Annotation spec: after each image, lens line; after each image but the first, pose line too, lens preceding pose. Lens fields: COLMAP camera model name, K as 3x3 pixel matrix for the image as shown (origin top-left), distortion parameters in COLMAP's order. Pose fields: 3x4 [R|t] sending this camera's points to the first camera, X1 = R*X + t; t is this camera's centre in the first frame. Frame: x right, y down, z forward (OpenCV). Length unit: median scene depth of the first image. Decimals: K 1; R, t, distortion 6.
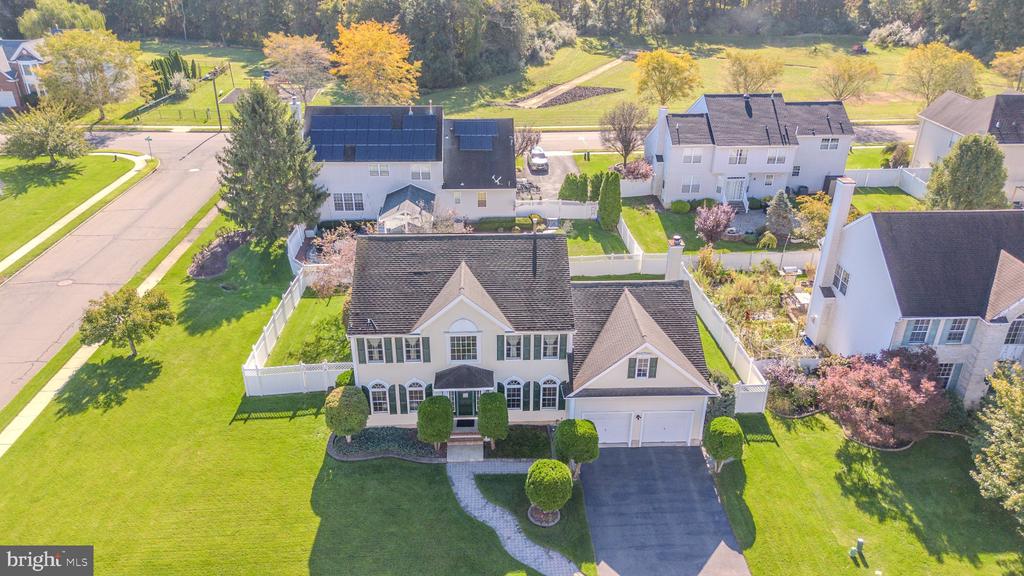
lens RADIAL K [[724.4, 0, 510.2], [0, 724.4, 281.6], [0, 0, 1]] dist [0.056626, -0.052466]
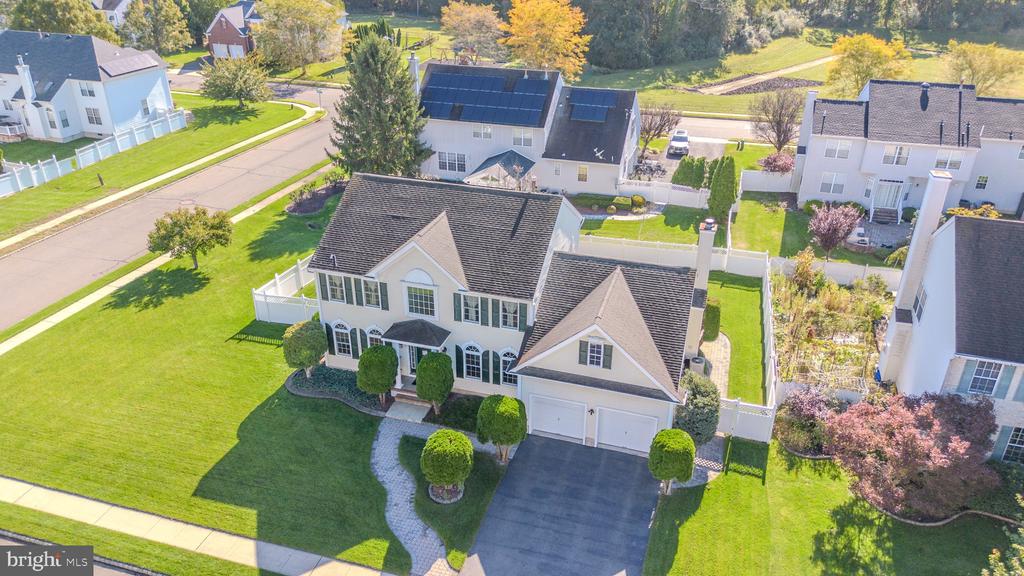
lens RADIAL K [[724.4, 0, 510.2], [0, 724.4, 281.6], [0, 0, 1]] dist [0.056626, -0.052466]
pose [[0.941639, 0.151423, -0.300645, 0.259723], [-0.149769, 0.988305, 0.028685, 0.018399], [0.301473, 0.018017, 0.953305, 0.115165]]
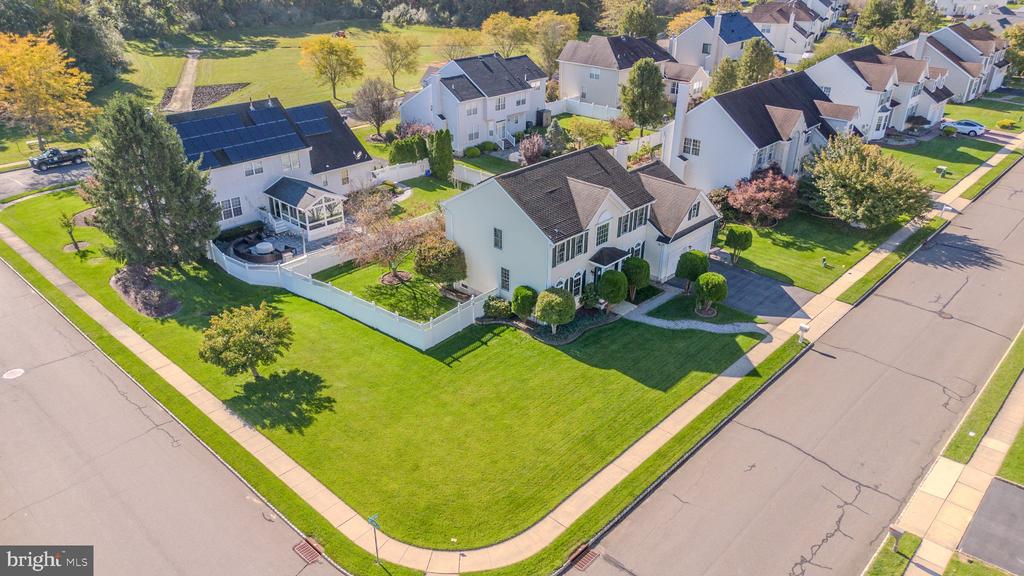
lens RADIAL K [[724.4, 0, 510.2], [0, 724.4, 281.6], [0, 0, 1]] dist [0.056626, -0.052466]
pose [[0.717366, -0.305243, 0.626269, -0.854233], [0.303469, 0.946058, 0.113496, -0.024098], [-0.627131, 0.108635, 0.771301, 0.063953]]
